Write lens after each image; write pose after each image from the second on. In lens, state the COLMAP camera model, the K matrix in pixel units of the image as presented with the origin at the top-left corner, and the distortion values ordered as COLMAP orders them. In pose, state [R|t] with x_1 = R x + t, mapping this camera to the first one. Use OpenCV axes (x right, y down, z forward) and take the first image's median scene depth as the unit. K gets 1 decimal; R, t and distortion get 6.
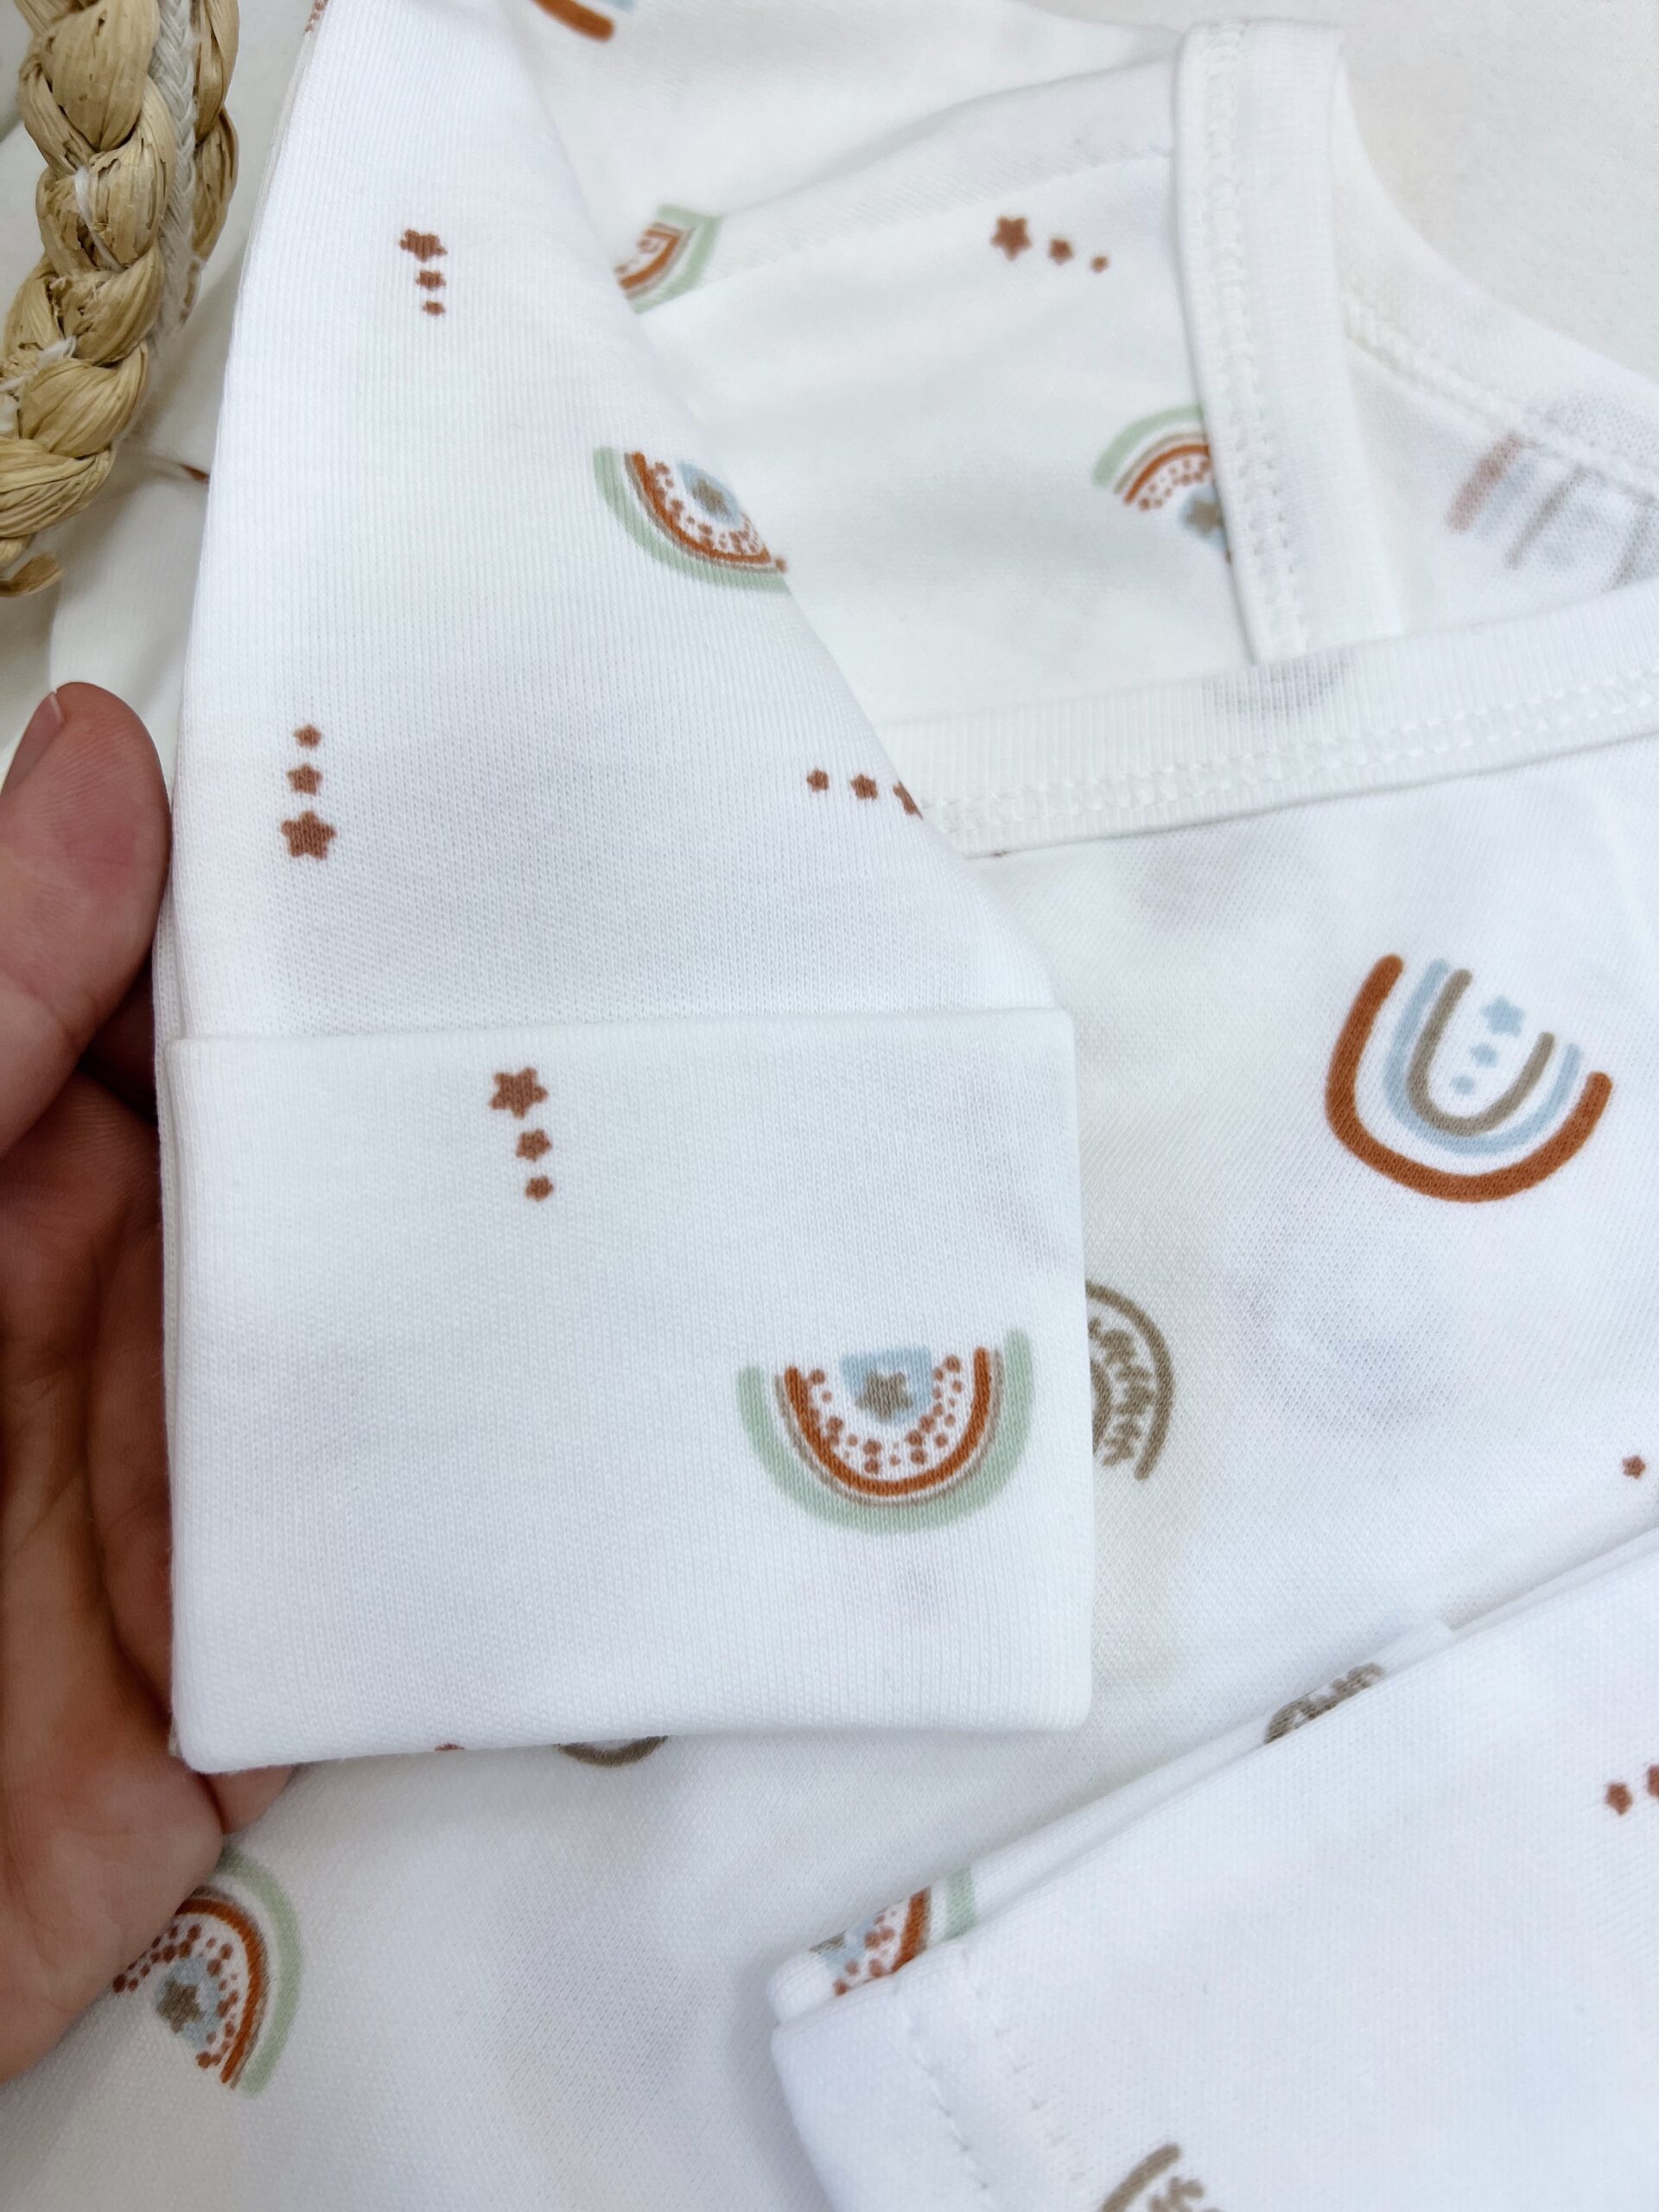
lens RADIAL K [[1662.2, 0, 828.5], [0, 1662.2, 978.3], [0, 0, 1]] dist [0.082391, -0.139779]
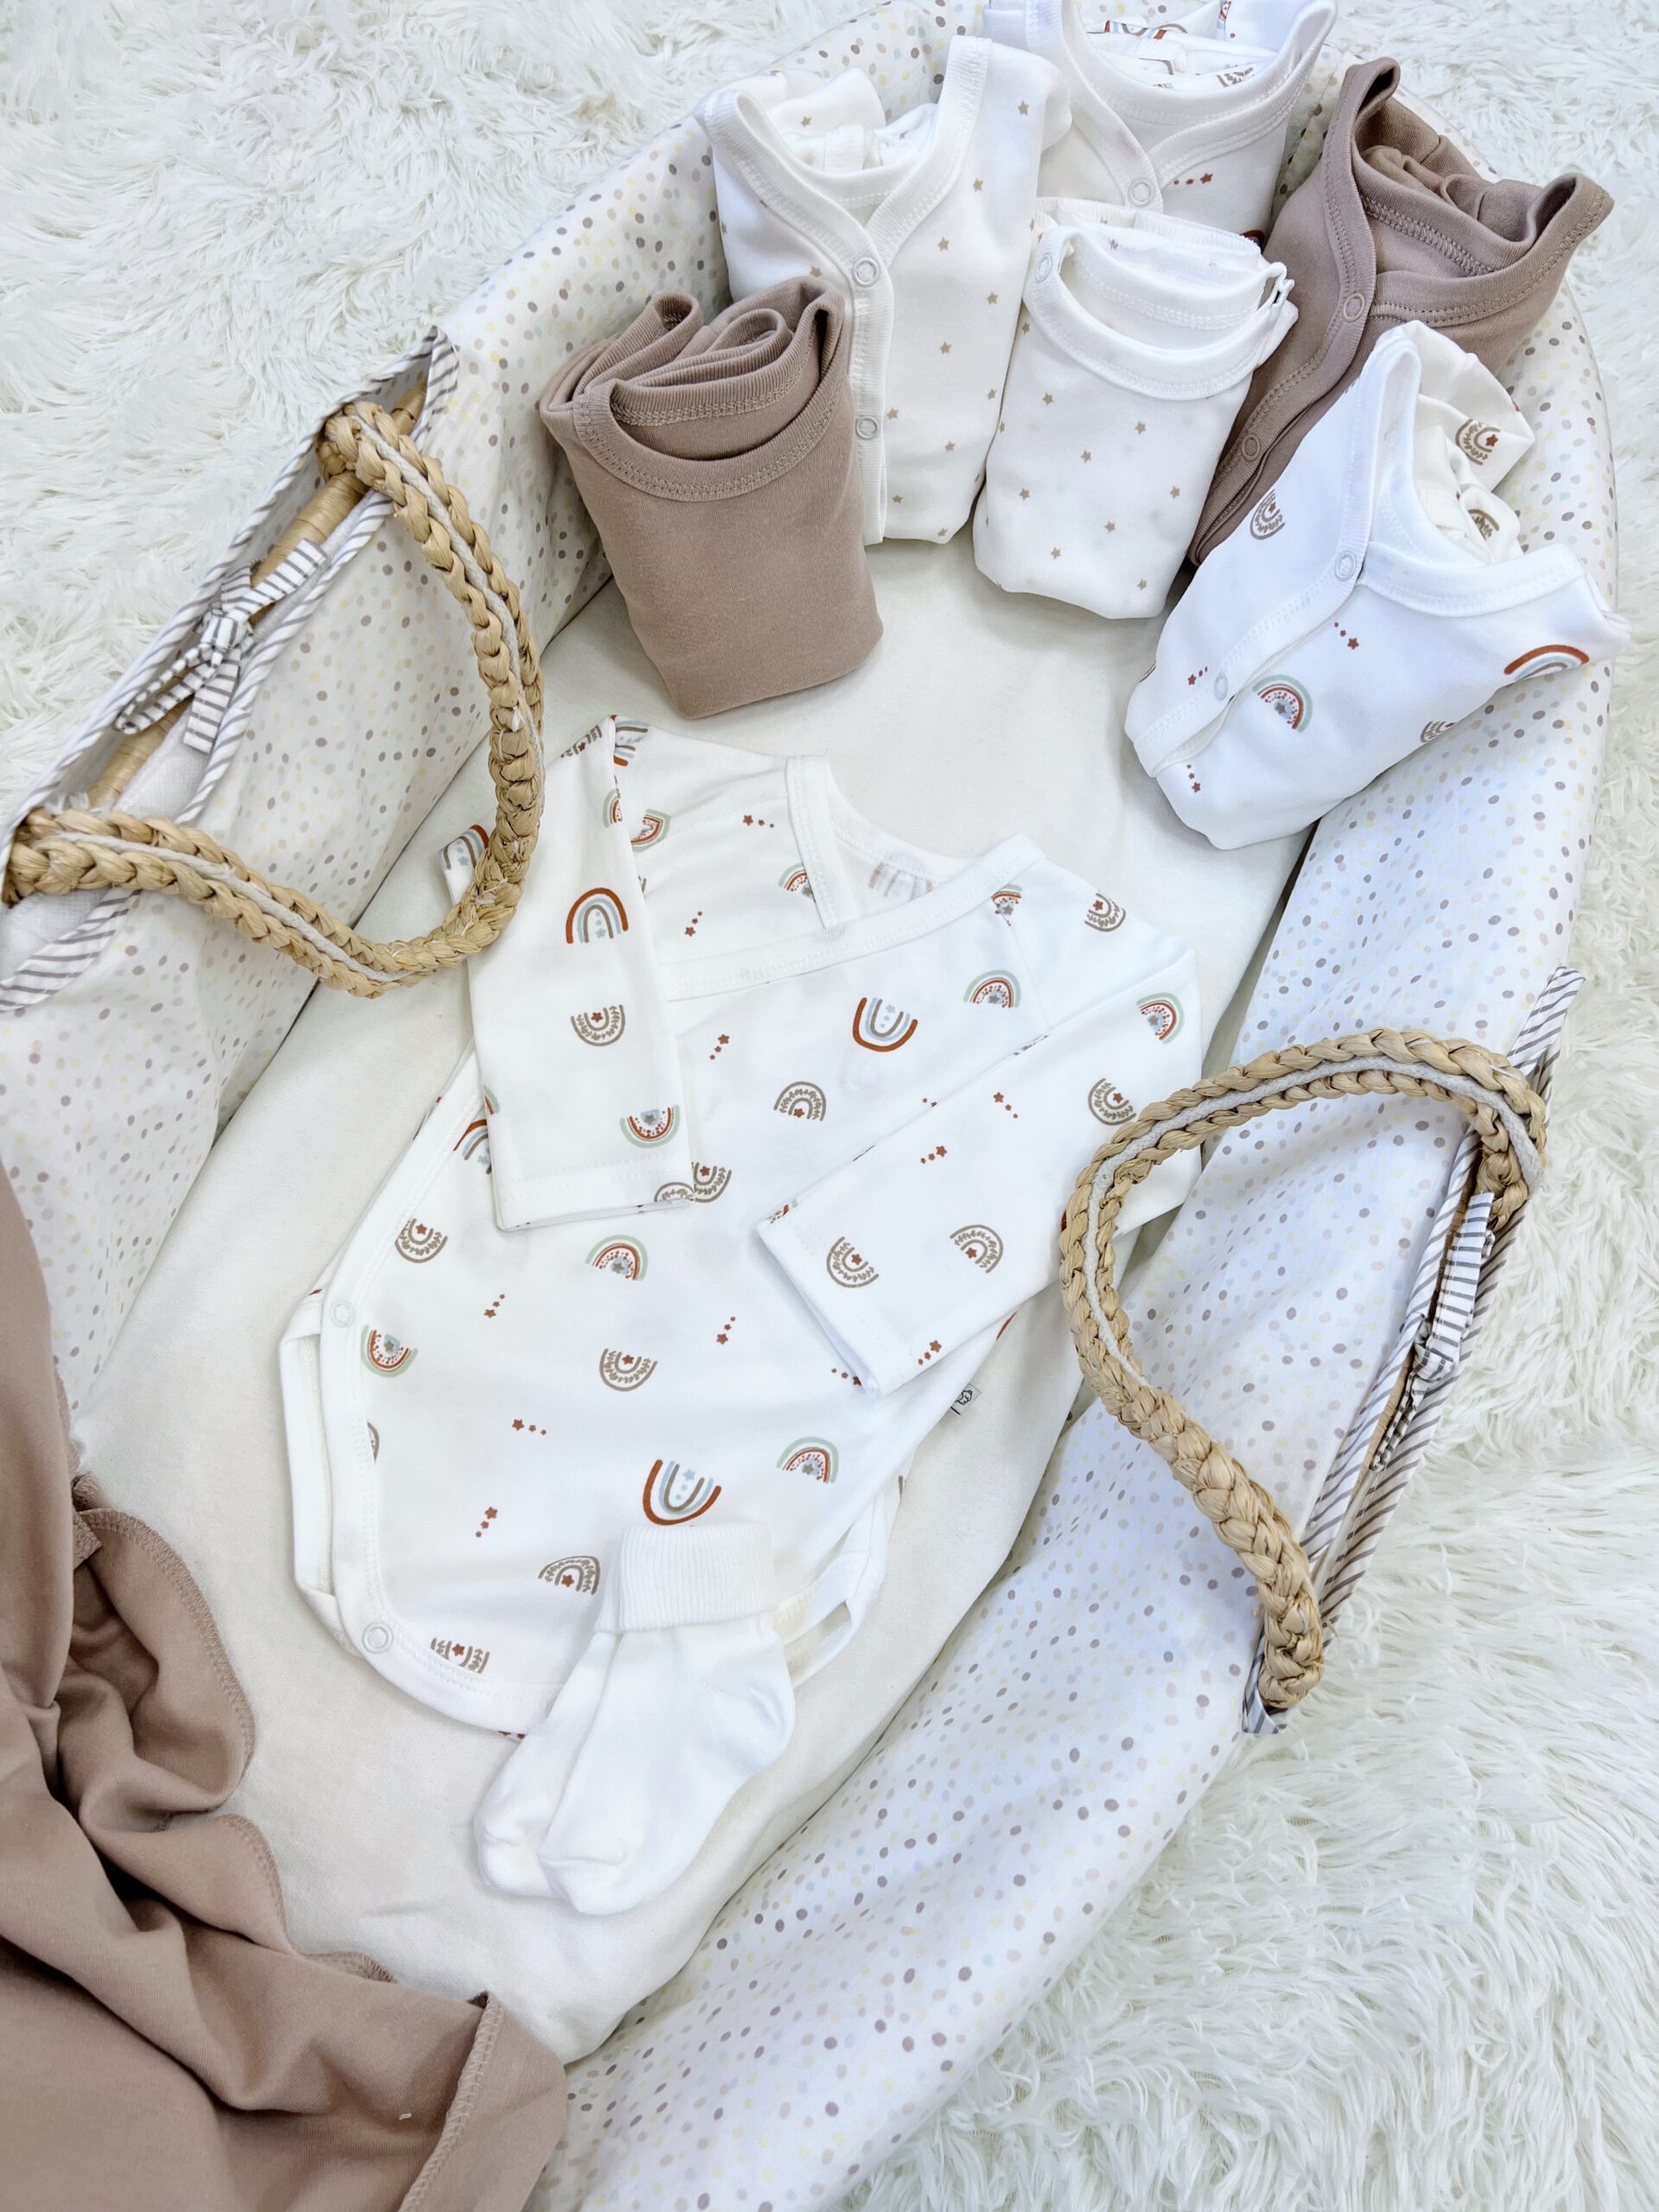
lens RADIAL K [[1682.3, 0, 829.5], [0, 1682.3, 1106.0], [0, 0, 1]] dist [0.112351, -0.523828]
pose [[0.972431, -0.121126, 0.199265, -0.566252], [0.121917, 0.992505, 0.008342, 0.192100], [-0.198782, 0.016182, 0.979910, -2.838585]]
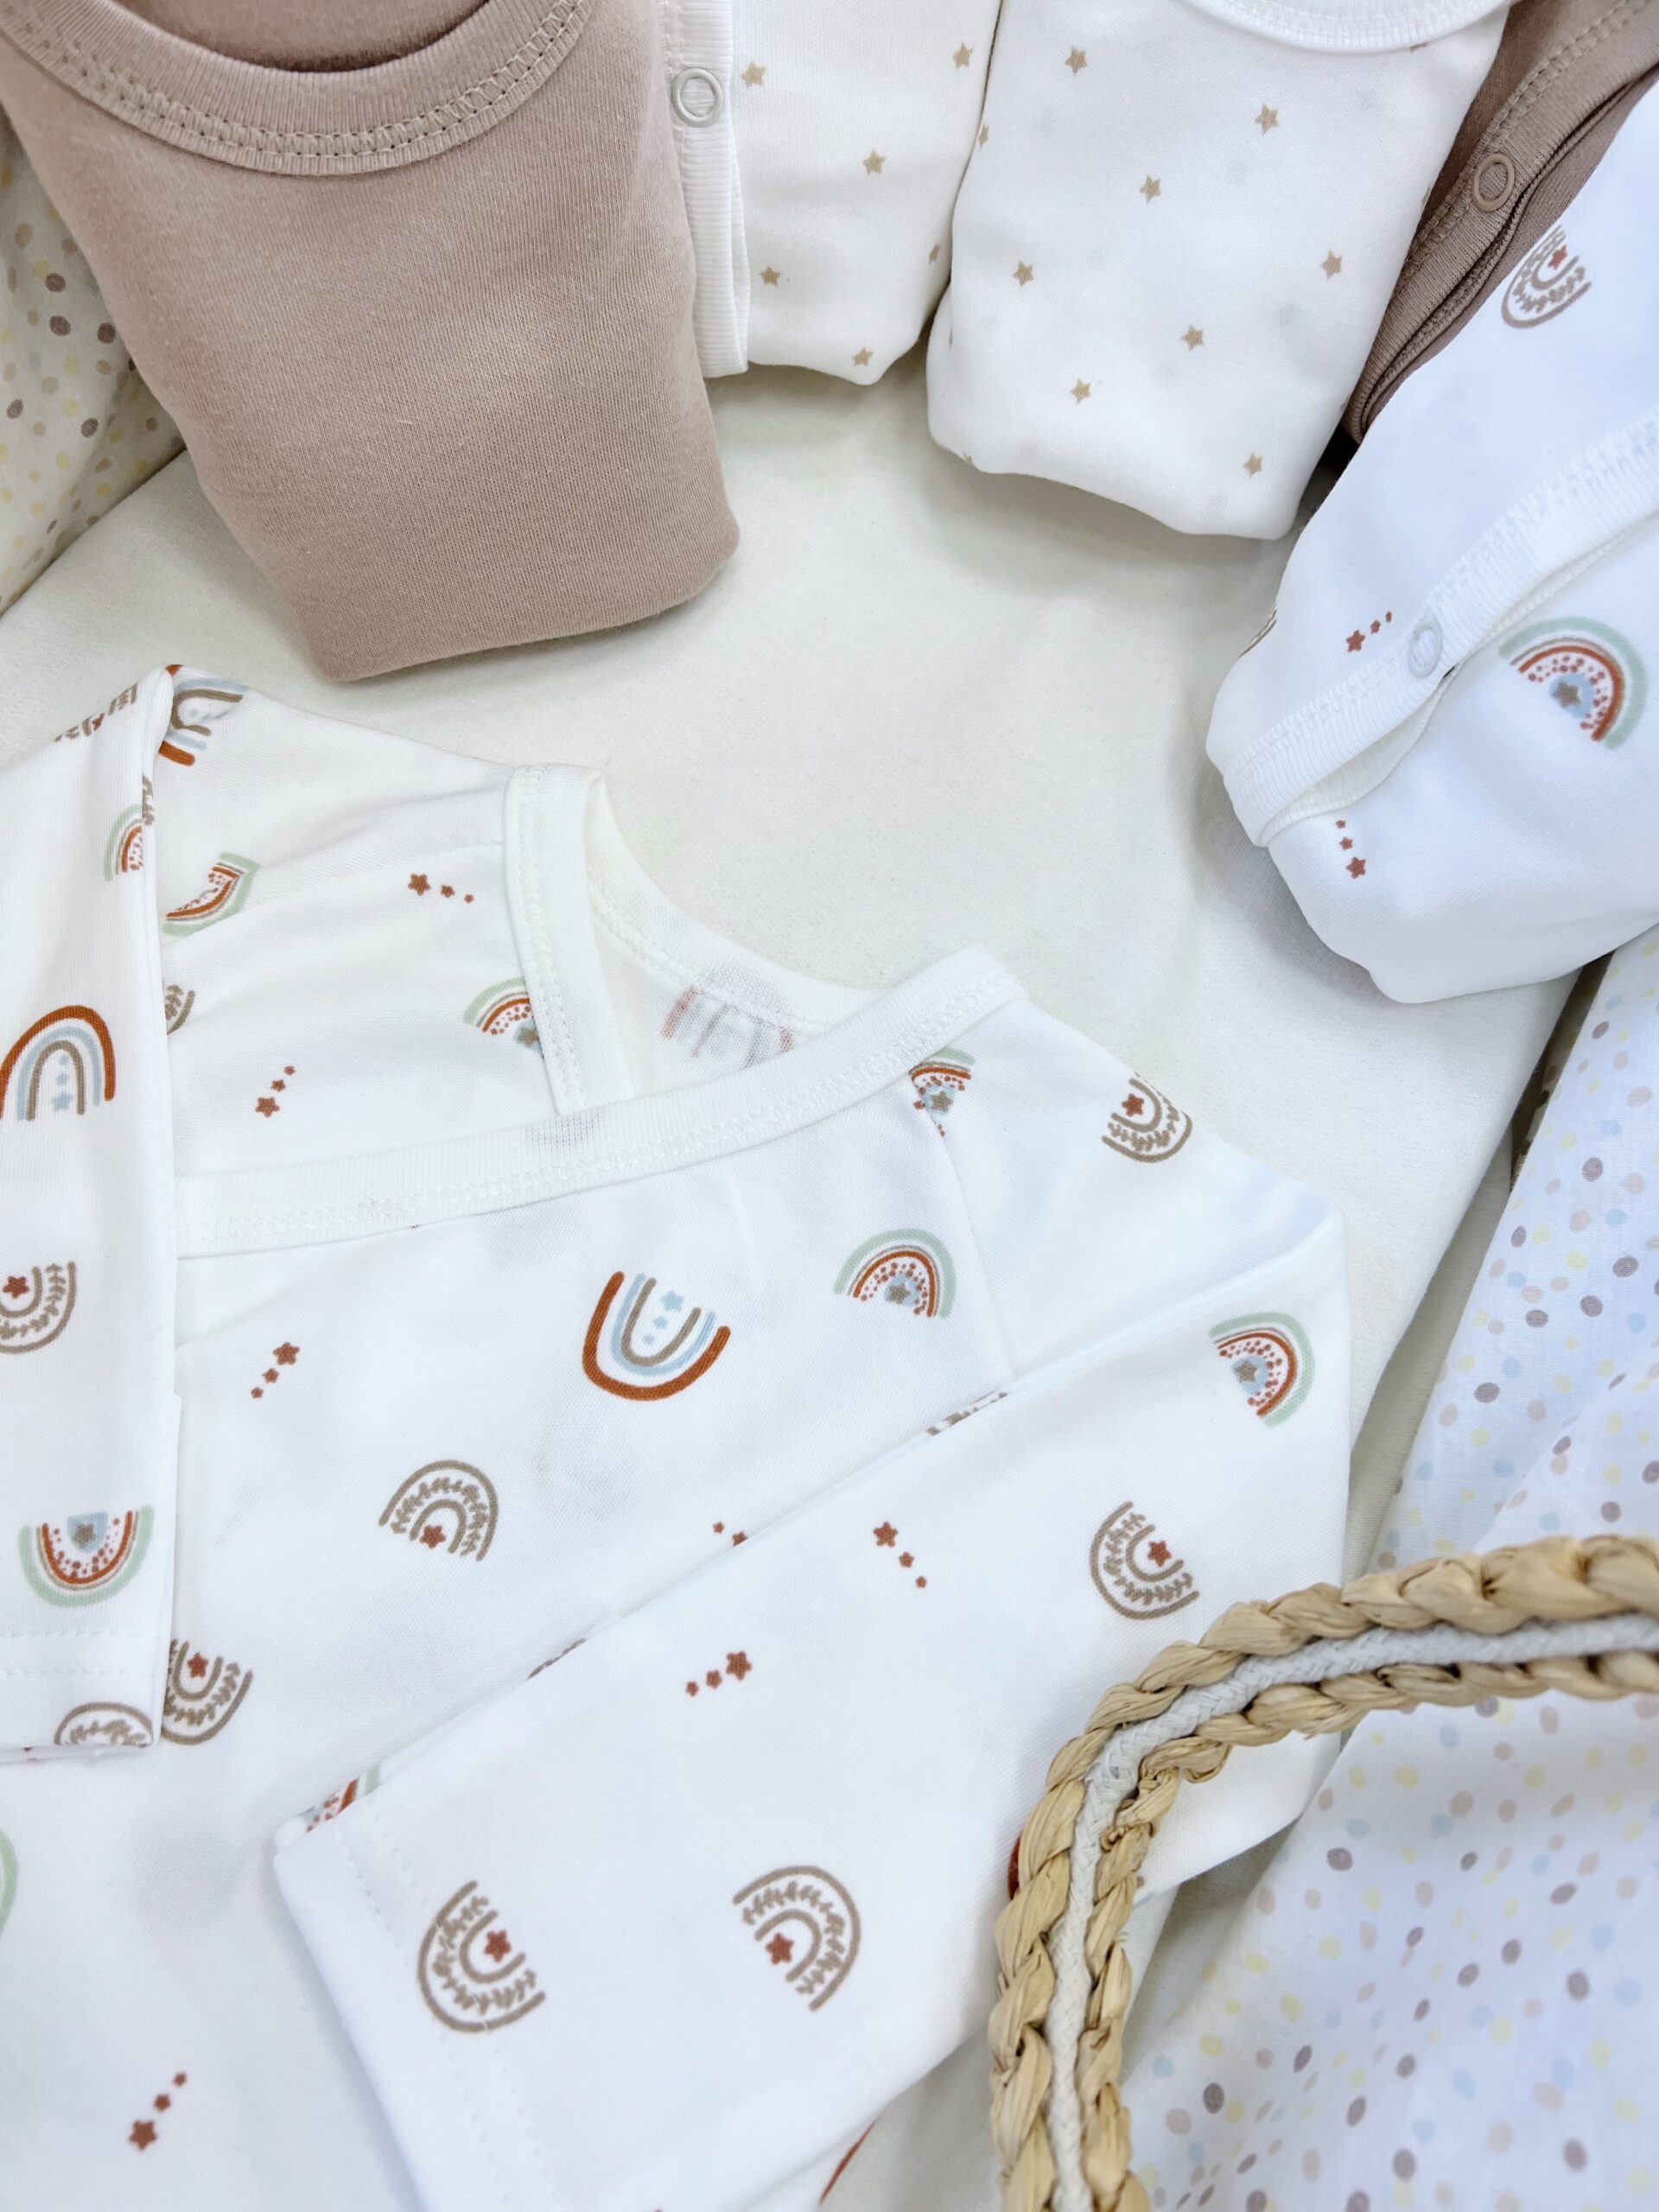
lens RADIAL K [[1664.6, 0, 841.4], [0, 1664.6, 1045.2], [0, 0, 1]] dist [0.087154, -0.195024]
pose [[0.983373, -0.042253, 0.176611, 0.240746], [0.059996, 0.993537, -0.096362, -0.067694], [-0.171398, 0.105356, 0.979552, -0.876499]]
